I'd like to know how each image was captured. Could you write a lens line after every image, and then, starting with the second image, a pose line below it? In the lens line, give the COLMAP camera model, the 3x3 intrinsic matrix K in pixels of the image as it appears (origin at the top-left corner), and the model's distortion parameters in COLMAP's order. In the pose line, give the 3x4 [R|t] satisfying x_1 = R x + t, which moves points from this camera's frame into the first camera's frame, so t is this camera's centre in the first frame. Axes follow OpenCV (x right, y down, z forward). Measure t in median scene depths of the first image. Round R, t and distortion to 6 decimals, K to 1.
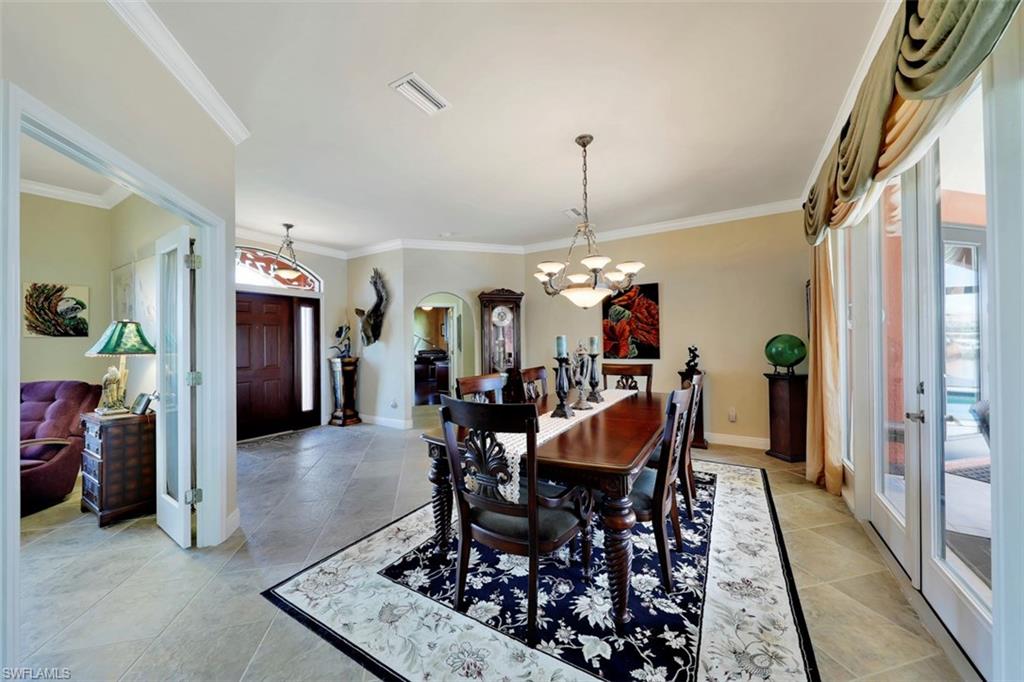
lens RADIAL K [[366.0, 0, 528.9], [0, 366.0, 341.8], [0, 0, 1]] dist [-0.000098, -0.000042]
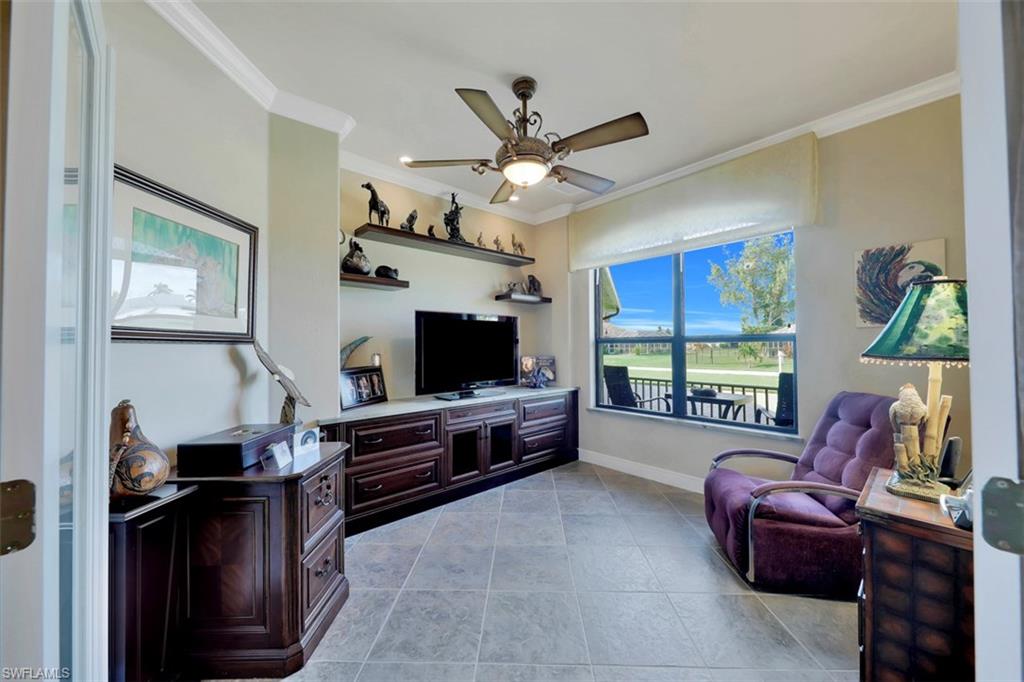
lens RADIAL K [[366.0, 0, 528.9], [0, 366.0, 341.8], [0, 0, 1]] dist [-0.000098, -0.000042]
pose [[-0.304929, 0.001566, -0.952374, -0.484264], [0.016909, 0.999850, -0.003769, 0.006667], [0.952225, -0.017253, -0.304910, 0.588723]]
